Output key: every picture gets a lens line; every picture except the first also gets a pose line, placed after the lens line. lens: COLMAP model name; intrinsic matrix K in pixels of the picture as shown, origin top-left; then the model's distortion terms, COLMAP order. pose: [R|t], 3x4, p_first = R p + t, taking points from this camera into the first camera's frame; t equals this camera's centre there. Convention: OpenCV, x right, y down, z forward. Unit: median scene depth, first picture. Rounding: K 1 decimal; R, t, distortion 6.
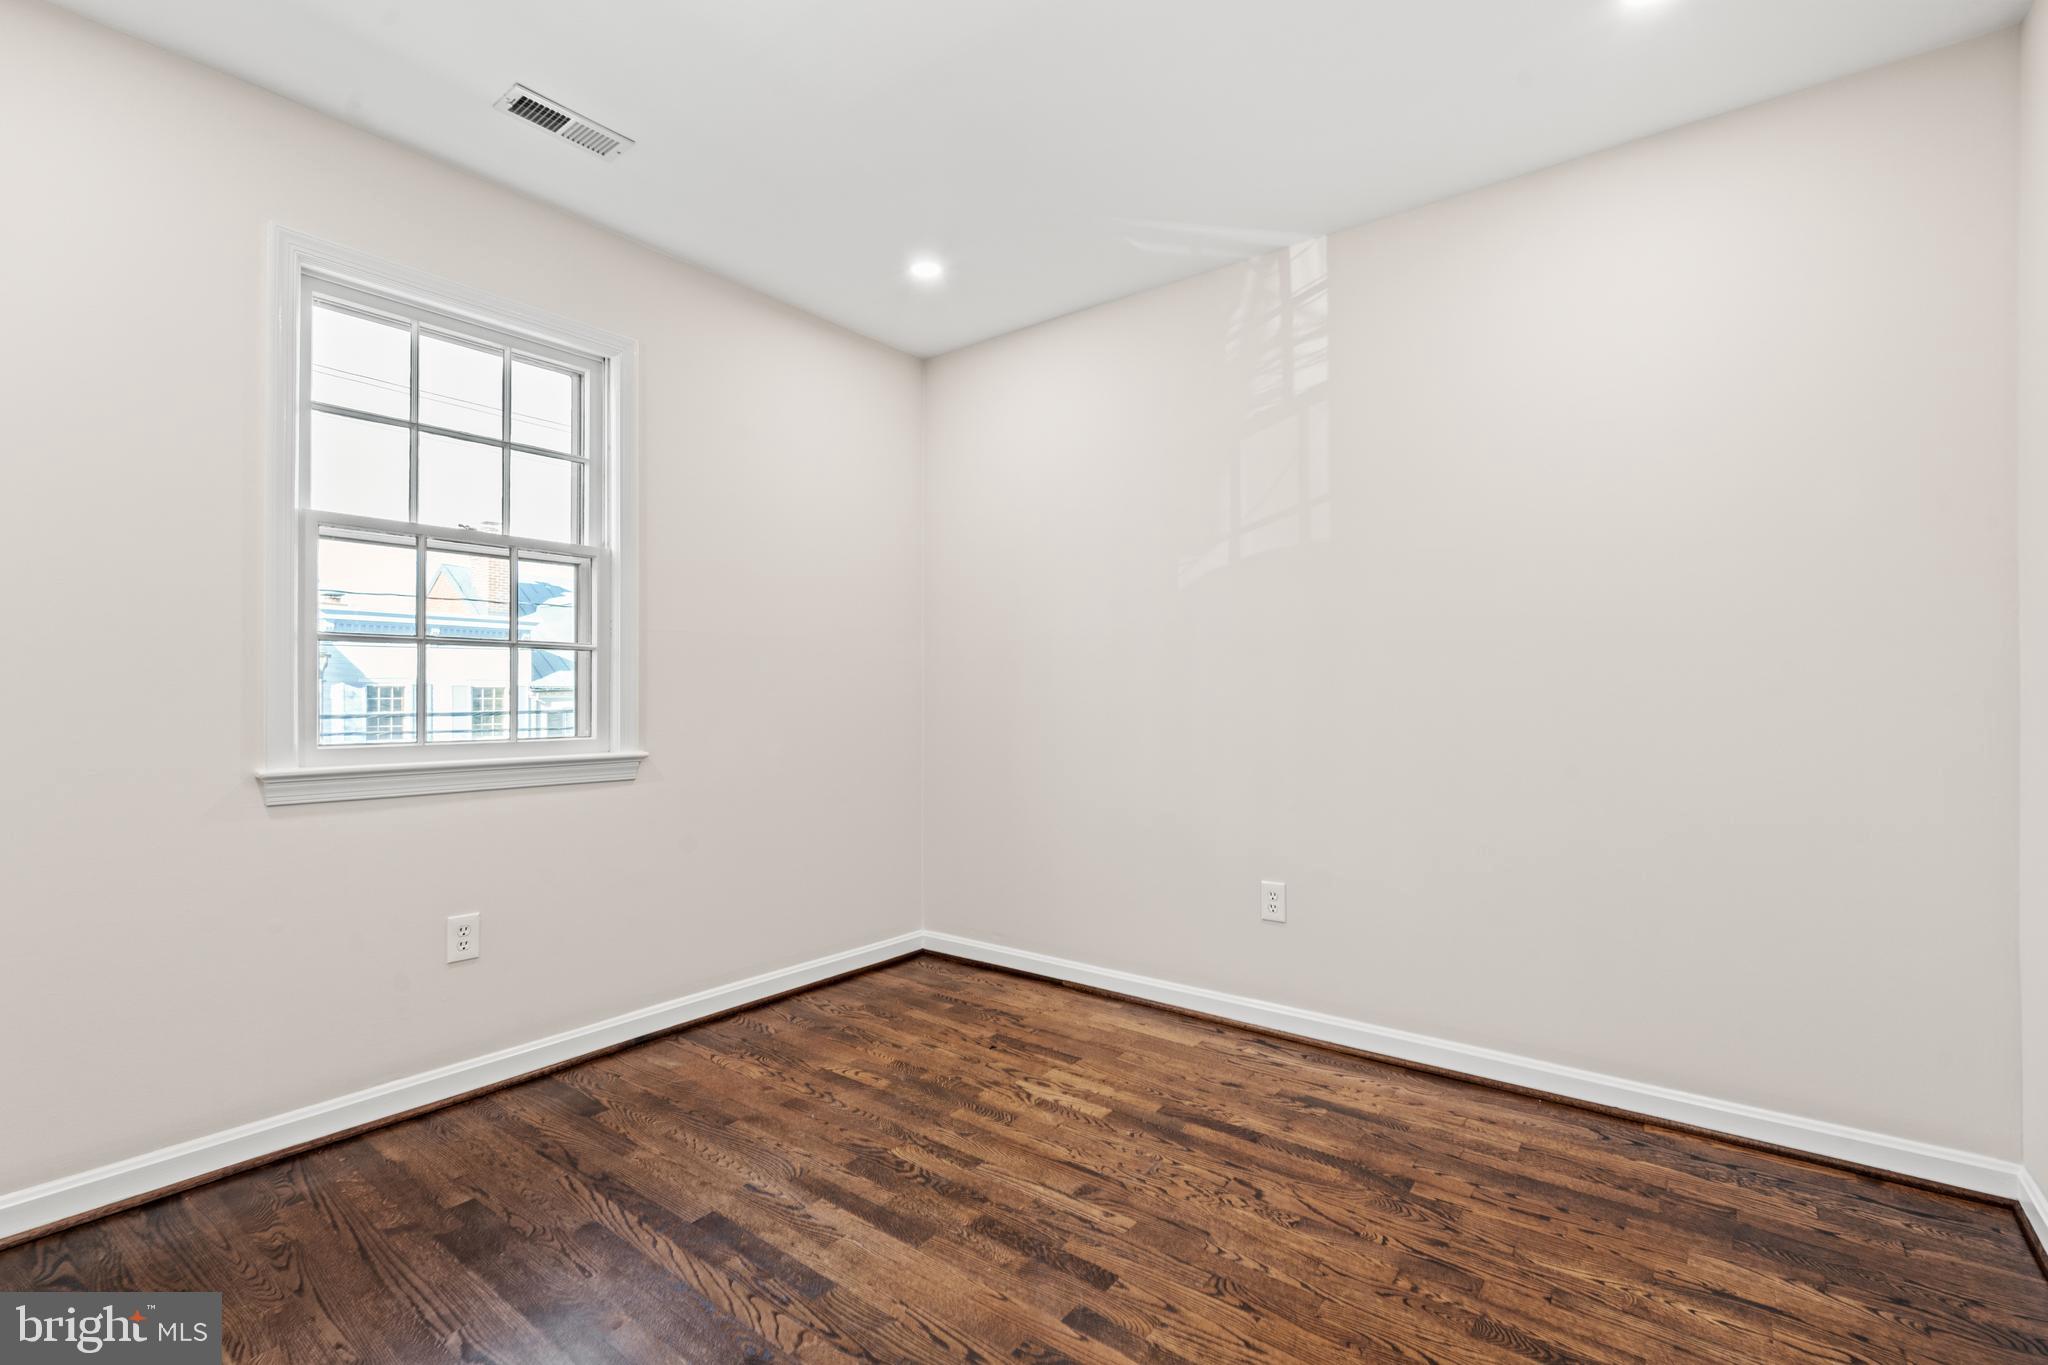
lens RADIAL K [[935.2, 0, 1014.3], [0, 935.2, 691.6], [0, 0, 1]] dist [-0.008784, 0.003721]
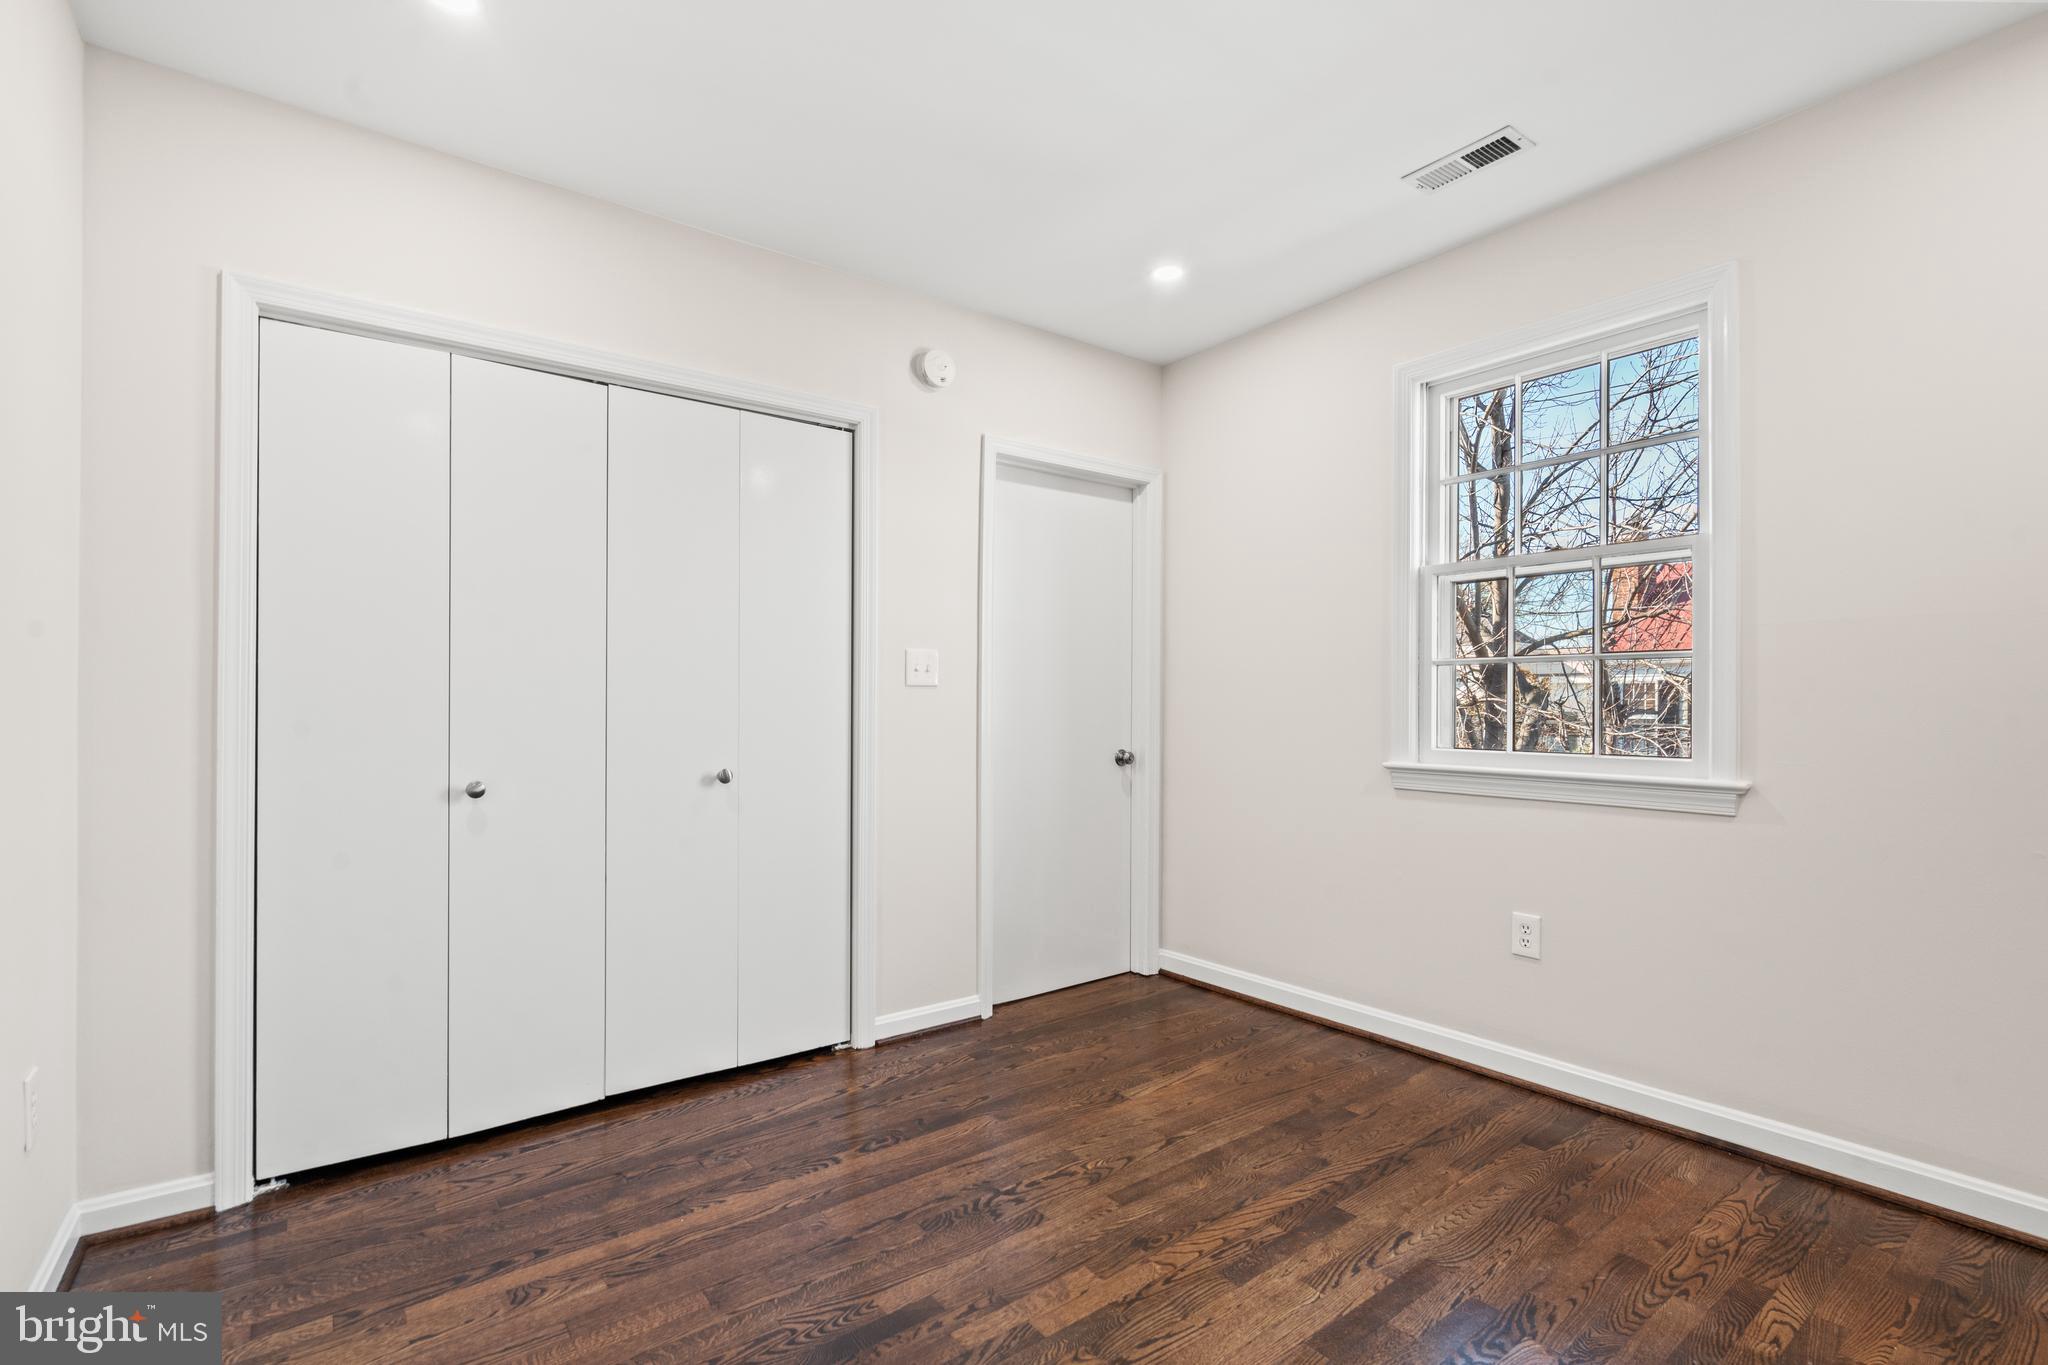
lens RADIAL K [[935.2, 0, 1014.3], [0, 935.2, 687.6], [0, 0, 1]] dist [-0.008784, 0.003721]
pose [[-0.267819, -0.018429, -0.963293, 0.680585], [0.001083, 0.999811, -0.019429, -0.001587], [0.963469, -0.006247, -0.267748, 0.808383]]
